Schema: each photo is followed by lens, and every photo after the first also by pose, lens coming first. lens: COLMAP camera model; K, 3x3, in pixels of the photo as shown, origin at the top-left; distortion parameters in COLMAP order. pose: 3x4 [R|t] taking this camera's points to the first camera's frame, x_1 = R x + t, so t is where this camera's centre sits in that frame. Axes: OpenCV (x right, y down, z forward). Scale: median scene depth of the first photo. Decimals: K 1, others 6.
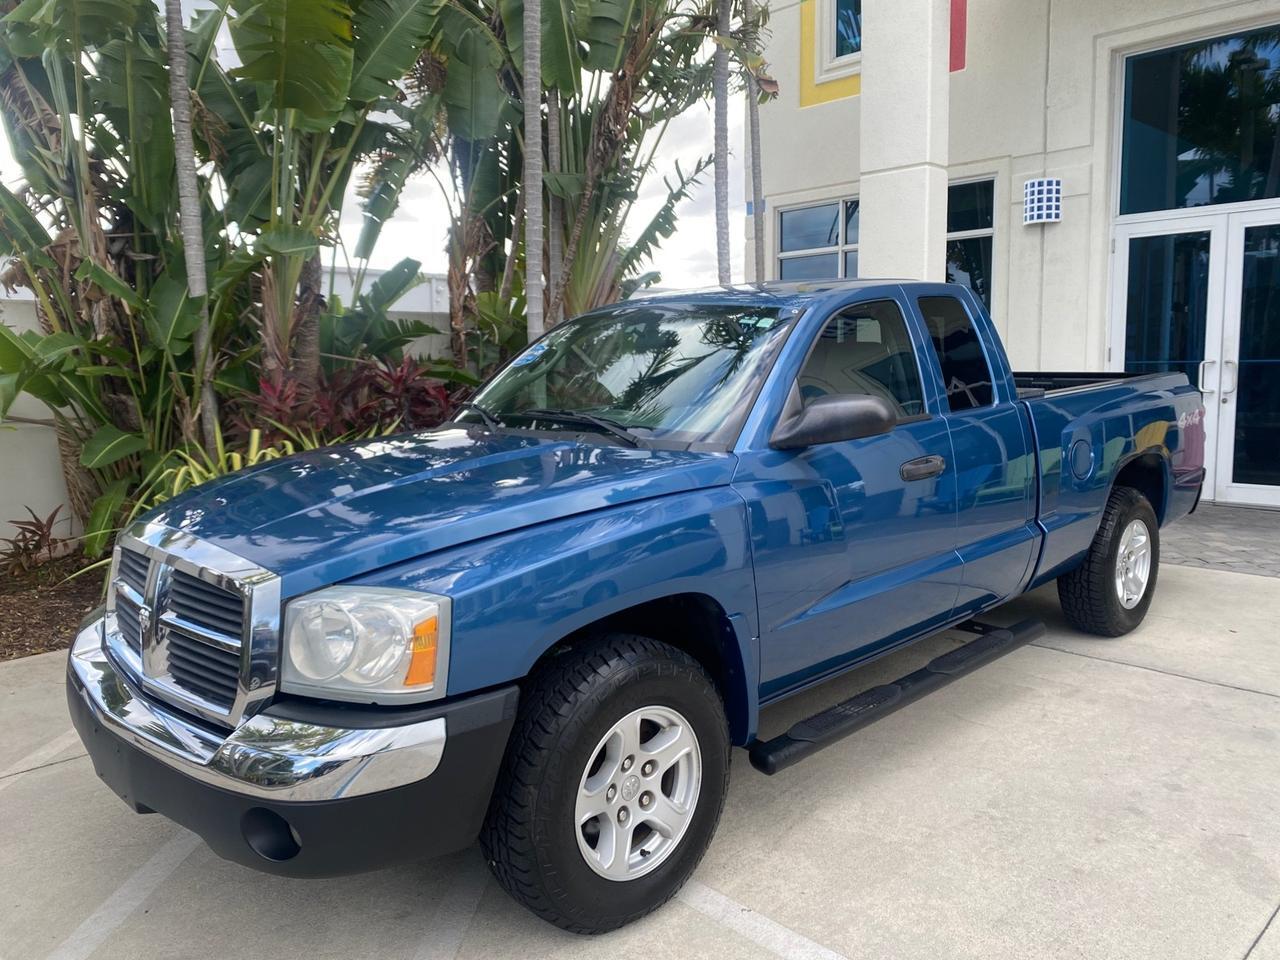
lens RADIAL K [[985.4, 0, 638.4], [0, 985.4, 470.8], [0, 0, 1]] dist [0.026163, -0.024553]
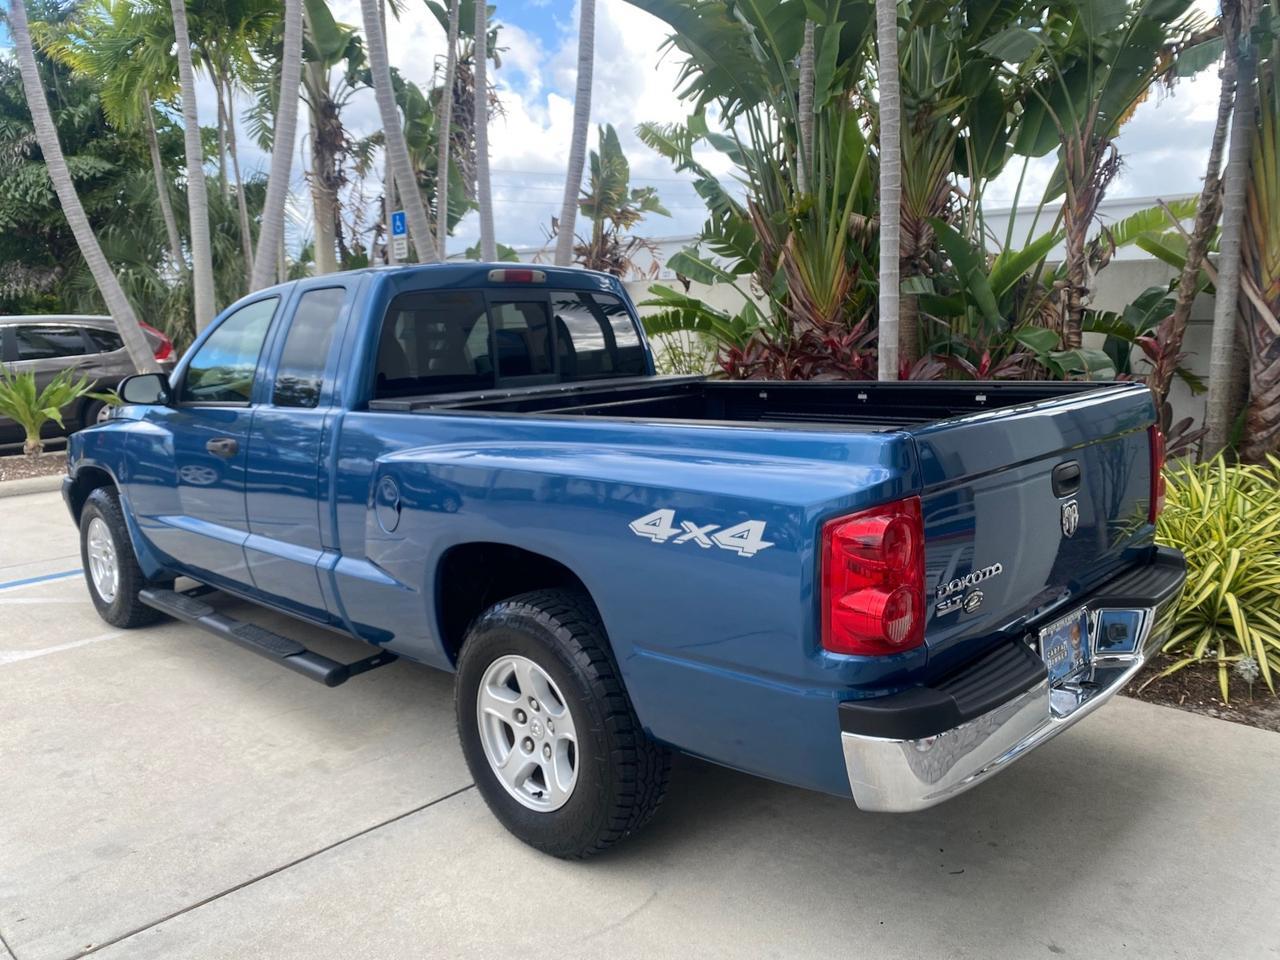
lens RADIAL K [[985.4, 0, 644.4], [0, 985.4, 482.0], [0, 0, 1]] dist [0.026163, -0.024553]
pose [[0.041327, 0.181462, -0.982529, 0.788485], [-0.108001, 0.978419, 0.176160, -0.118873], [0.993291, 0.098834, 0.060033, 0.774444]]
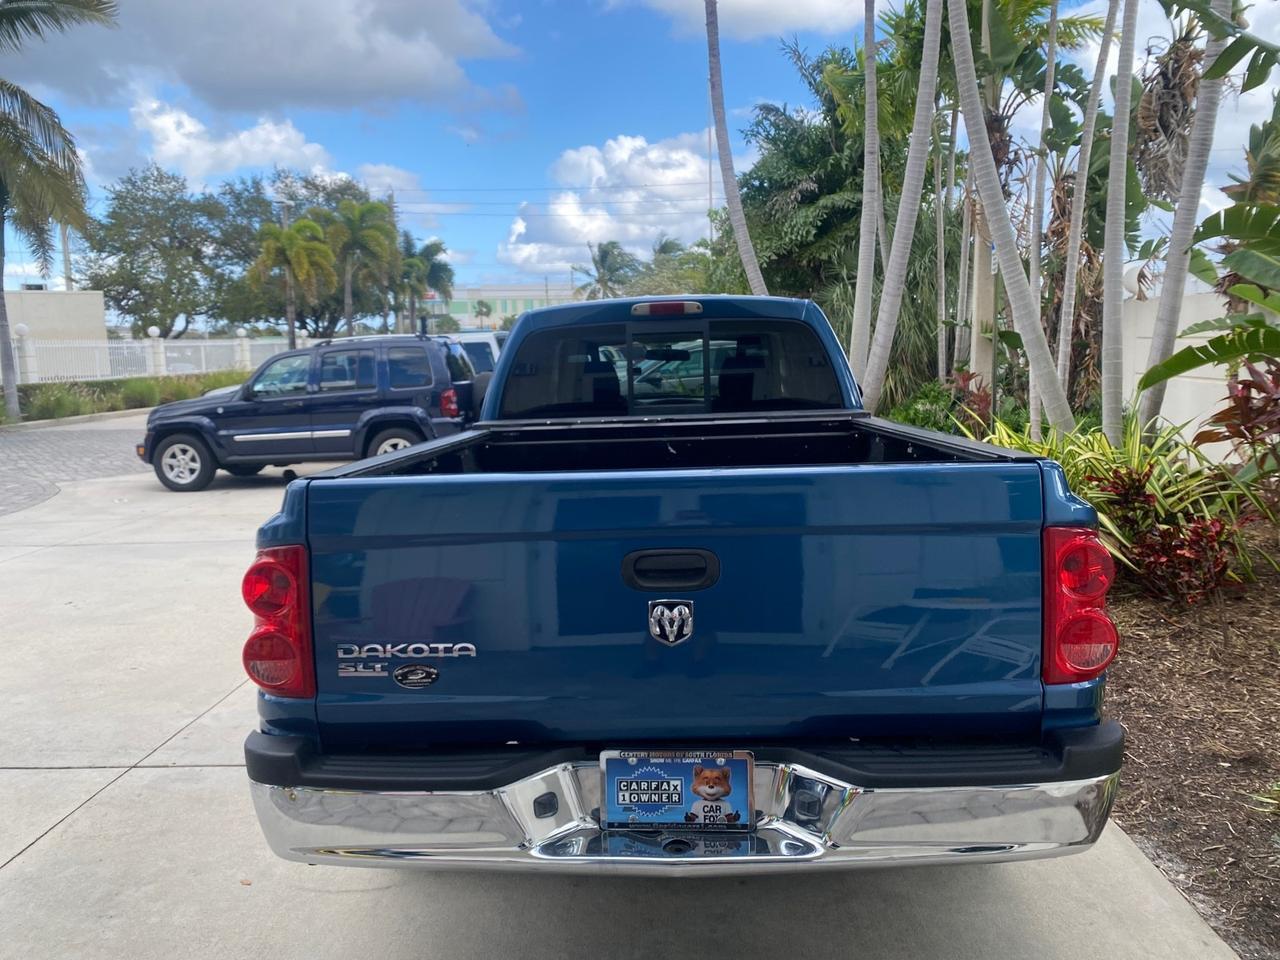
lens RADIAL K [[985.4, 0, 639.0], [0, 985.4, 484.9], [0, 0, 1]] dist [0.026163, -0.024553]
pose [[-0.719443, 0.130975, -0.682090, 0.616390], [-0.048201, 0.970276, 0.237153, -0.166308], [0.692877, 0.203496, -0.691745, 1.166897]]
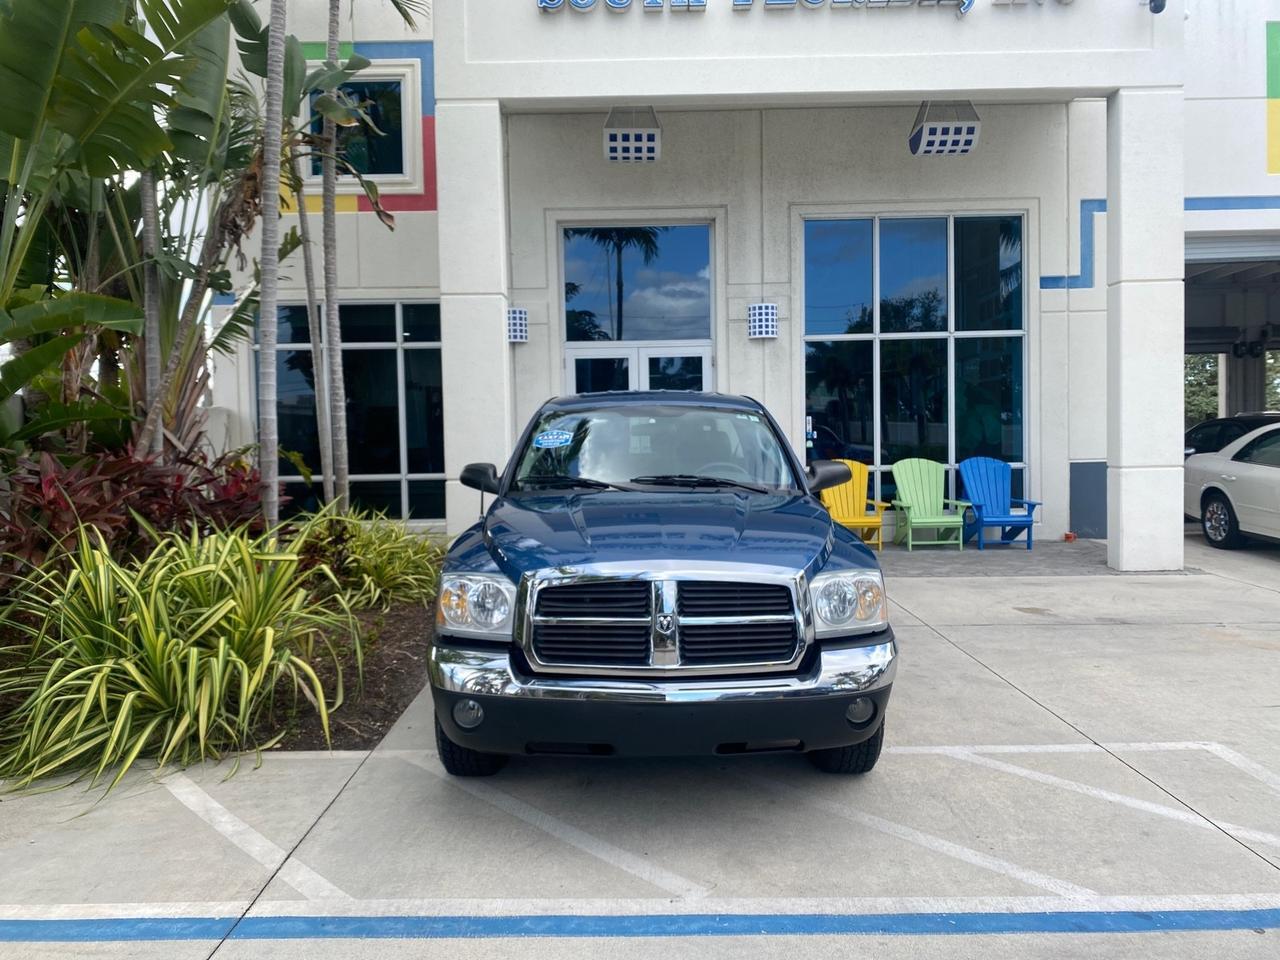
lens RADIAL K [[985.4, 0, 645.2], [0, 985.4, 483.6], [0, 0, 1]] dist [0.026163, -0.024553]
pose [[0.687674, -0.030030, 0.725398, -0.598427], [0.089504, 0.995029, -0.043657, 0.005410], [-0.720481, 0.094948, 0.686943, 0.022263]]
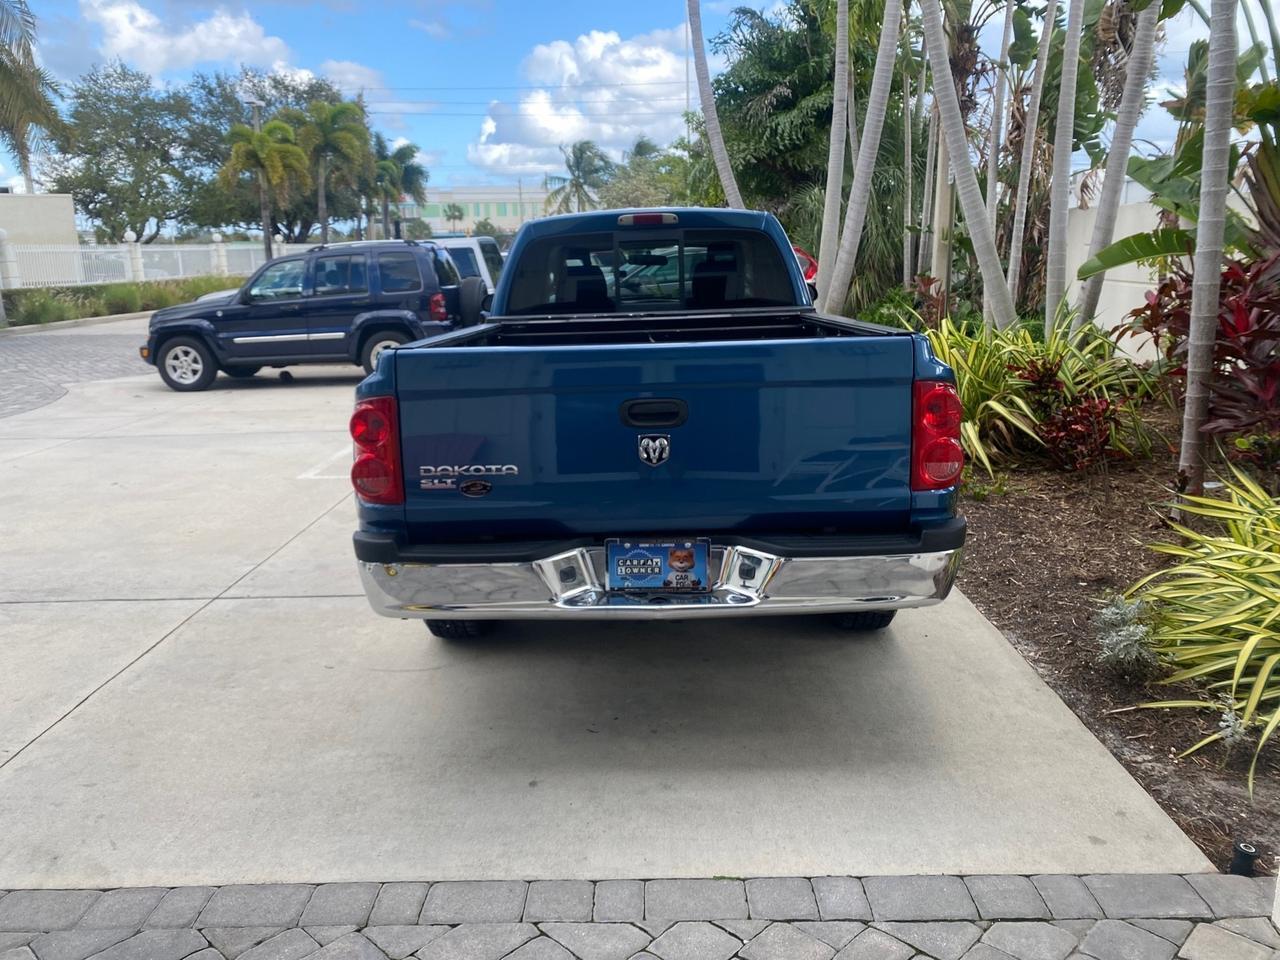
lens RADIAL K [[985.4, 0, 633.9], [0, 985.4, 485.6], [0, 0, 1]] dist [0.026163, -0.024553]
pose [[-0.705597, 0.196050, -0.680954, 0.714040], [-0.051111, 0.944383, 0.324853, -0.179063], [0.706768, 0.264019, -0.656333, 1.256298]]
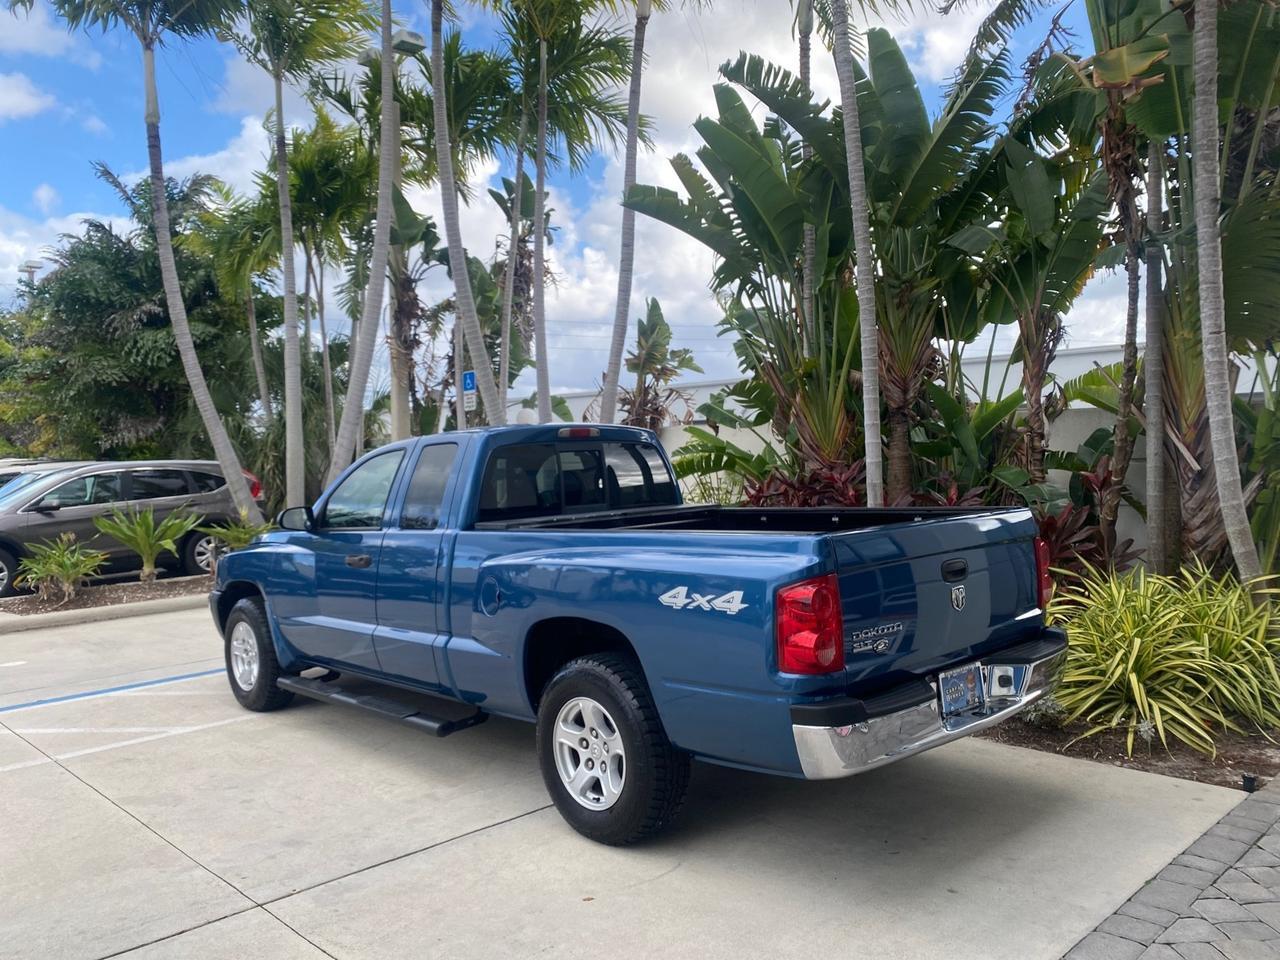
lens RADIAL K [[985.4, 0, 645.7], [0, 985.4, 481.3], [0, 0, 1]] dist [0.026163, -0.024553]
pose [[0.002828, 0.044365, -0.999011, 0.989749], [-0.098733, 0.994147, 0.043869, -0.128940], [0.995110, 0.098511, 0.007192, 0.774053]]
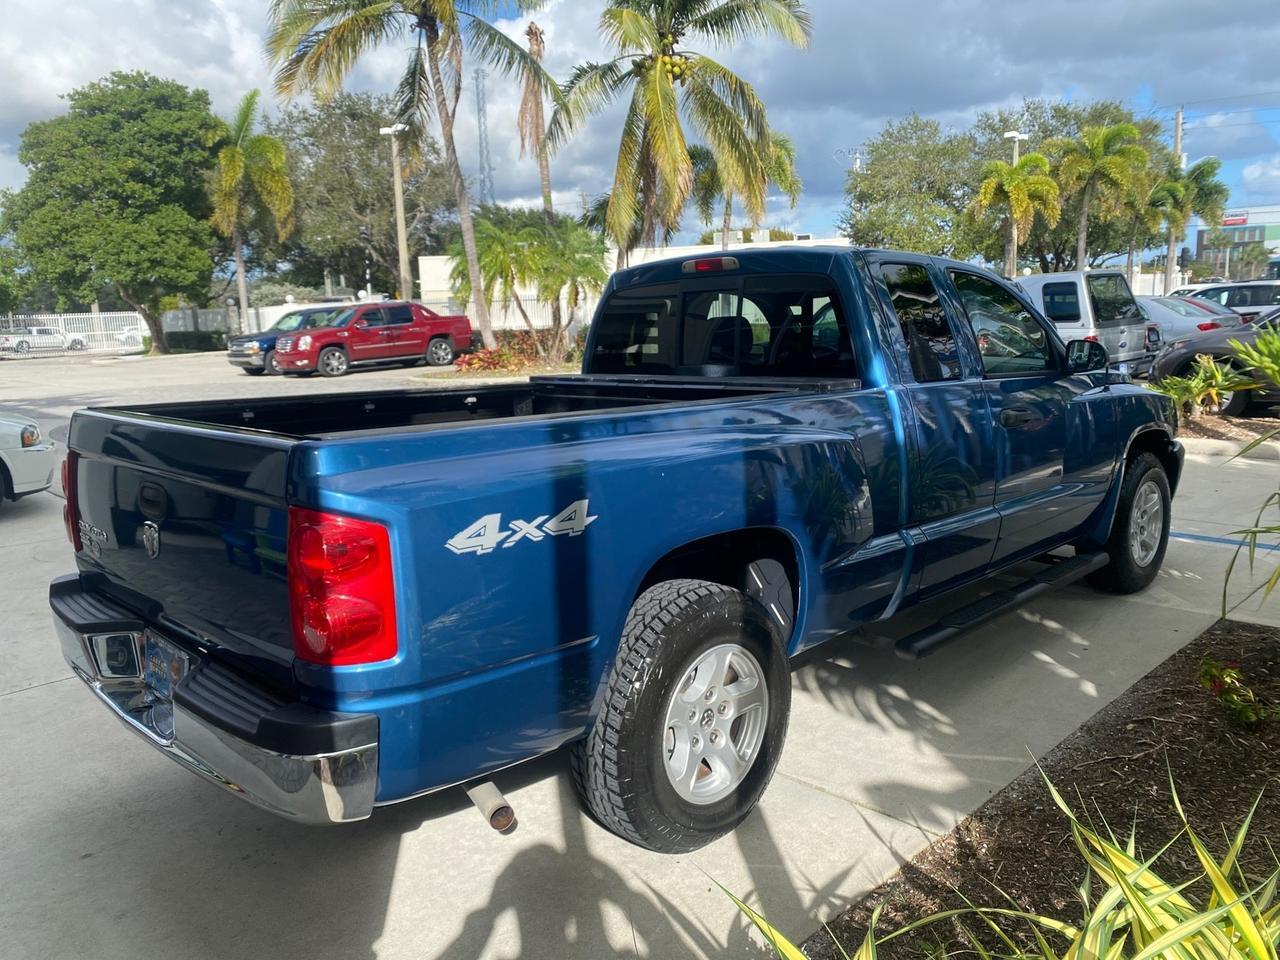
lens RADIAL K [[985.4, 0, 642.2], [0, 985.4, 478.6], [0, 0, 1]] dist [0.026163, -0.024553]
pose [[-0.998597, 0.052686, -0.005220, 0.210591], [0.048898, 0.955584, 0.290633, -0.180671], [0.020300, 0.289970, -0.956820, 1.346206]]
